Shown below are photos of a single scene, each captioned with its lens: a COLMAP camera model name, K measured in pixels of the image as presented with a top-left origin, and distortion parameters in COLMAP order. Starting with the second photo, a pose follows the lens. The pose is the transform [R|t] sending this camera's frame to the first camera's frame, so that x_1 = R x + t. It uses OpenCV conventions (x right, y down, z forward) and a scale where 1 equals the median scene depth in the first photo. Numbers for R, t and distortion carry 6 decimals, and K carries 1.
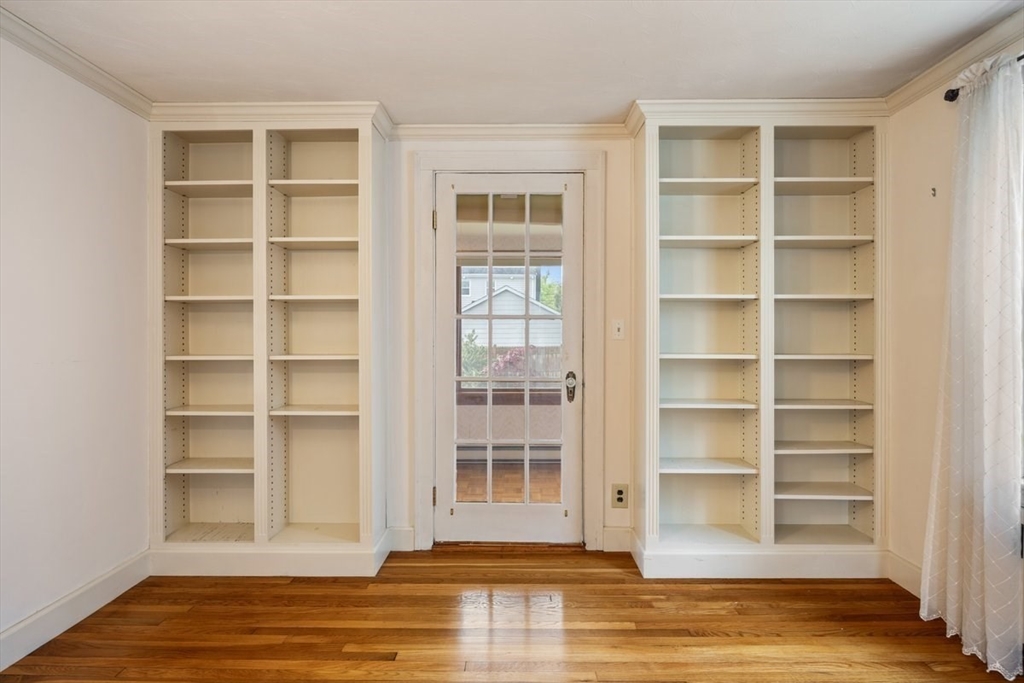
lens RADIAL K [[607.4, 0, 512.0], [0, 607.4, 341.5], [0, 0, 1]] dist [0.002079, 0.000510]
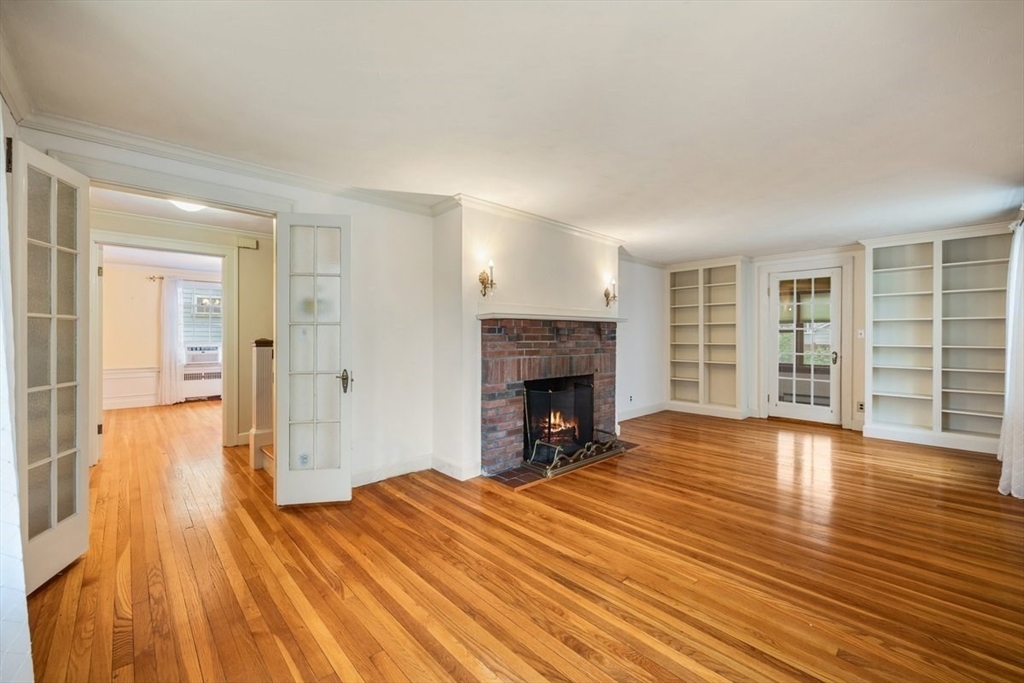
lens RADIAL K [[414.1, 0, 511.1], [0, 414.1, 339.2], [0, 0, 1]] dist [-0.001317, -0.000049]
pose [[0.693266, 0.004760, -0.720666, 0.415540], [-0.002450, 0.999988, 0.004248, -0.002554], [0.720678, -0.001179, 0.693269, -1.107939]]
